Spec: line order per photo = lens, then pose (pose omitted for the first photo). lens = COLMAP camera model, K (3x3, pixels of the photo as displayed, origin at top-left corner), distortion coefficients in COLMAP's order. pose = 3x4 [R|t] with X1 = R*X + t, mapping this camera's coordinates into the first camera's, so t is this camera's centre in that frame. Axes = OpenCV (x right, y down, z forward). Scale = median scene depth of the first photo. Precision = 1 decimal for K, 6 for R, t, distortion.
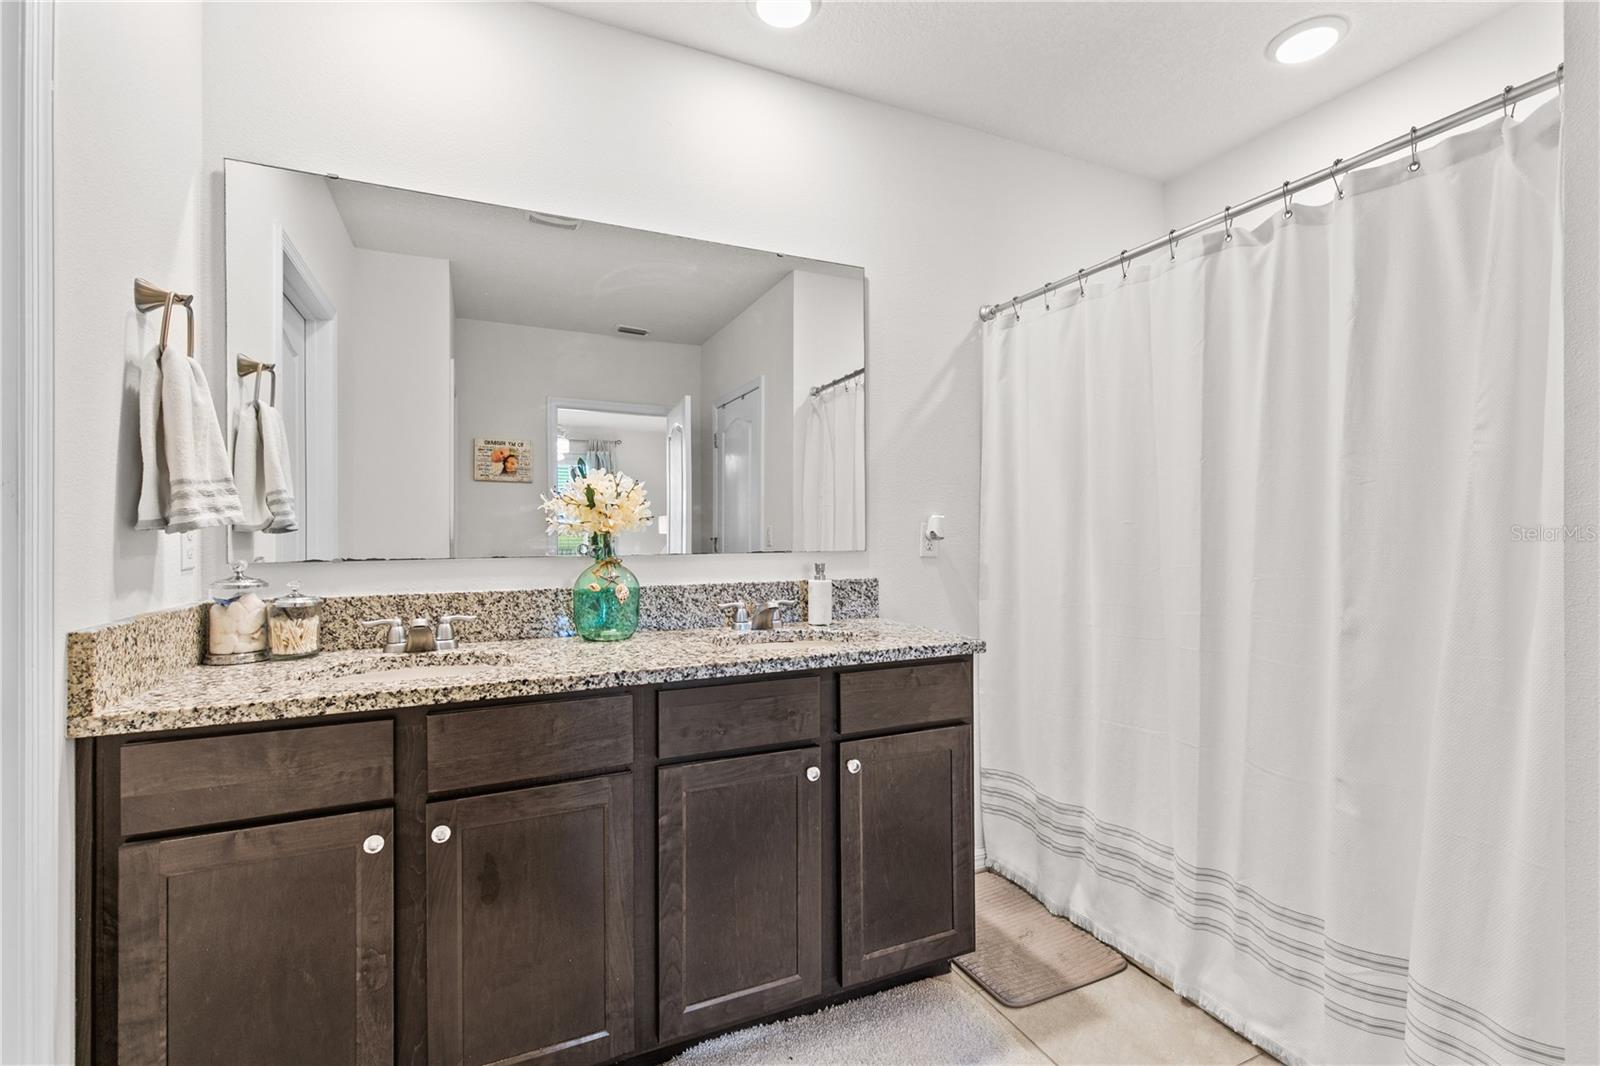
lens RADIAL K [[723.3, 0, 832.2], [0, 723.3, 528.3], [0, 0, 1]] dist [0.007271, -0.002074]
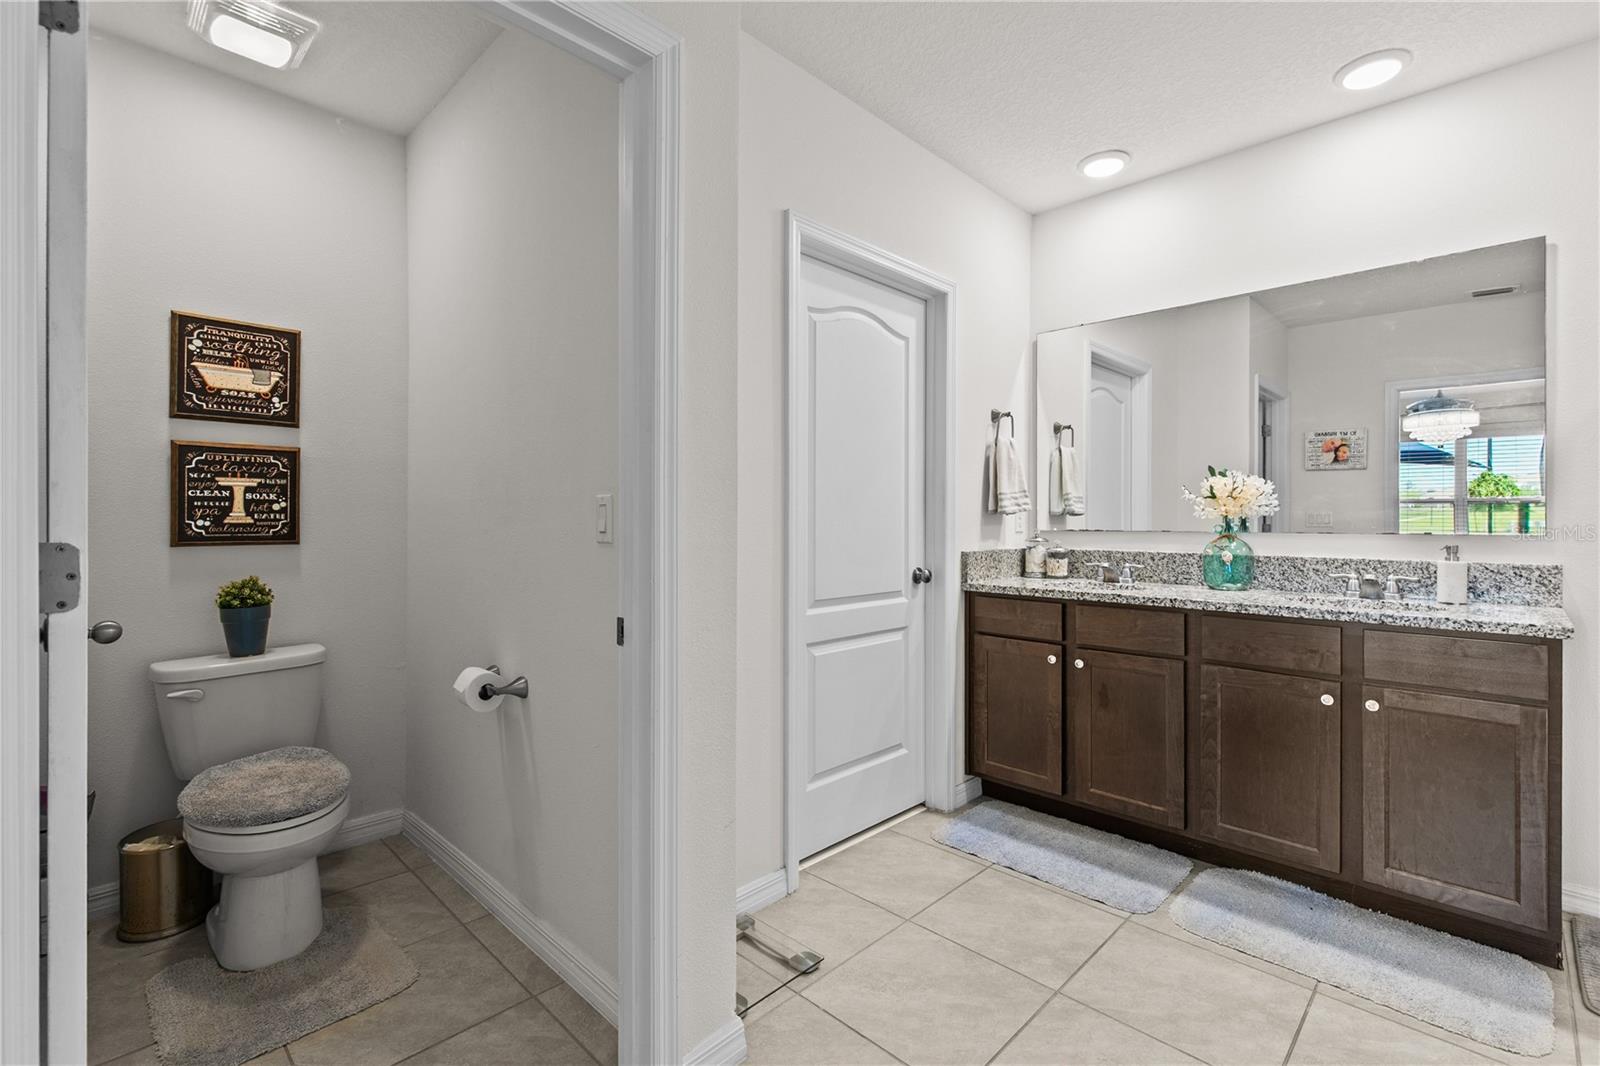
lens RADIAL K [[723.3, 0, 796.0], [0, 723.3, 517.8], [0, 0, 1]] dist [0.007271, -0.002074]
pose [[0.339296, 0.002884, -0.940675, 0.837531], [0.001669, 0.999992, 0.003667, 0.003792], [0.940678, -0.002814, 0.339288, -0.329080]]
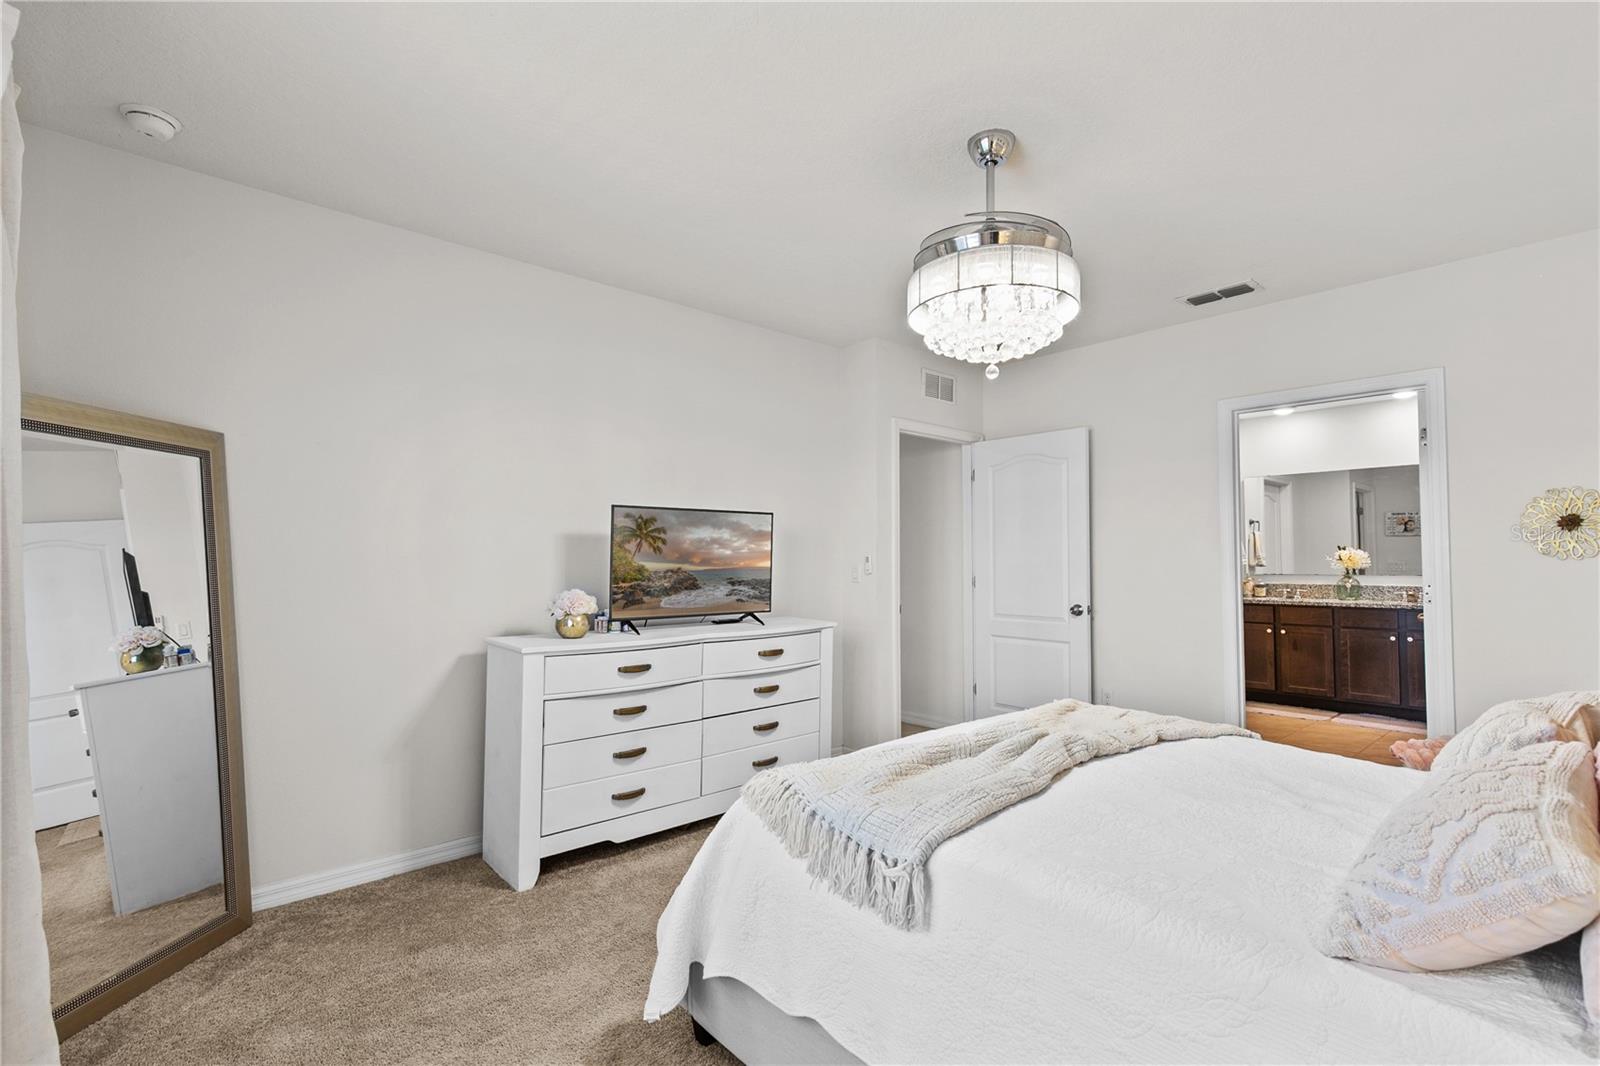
lens RADIAL K [[723.3, 0, 813.2], [0, 723.3, 533.5], [0, 0, 1]] dist [0.007271, -0.002074]
pose [[0.277863, -0.034815, -0.959990, 2.416313], [0.006105, 0.999387, -0.034477, -0.055725], [0.960601, 0.003719, 0.277905, -2.482096]]
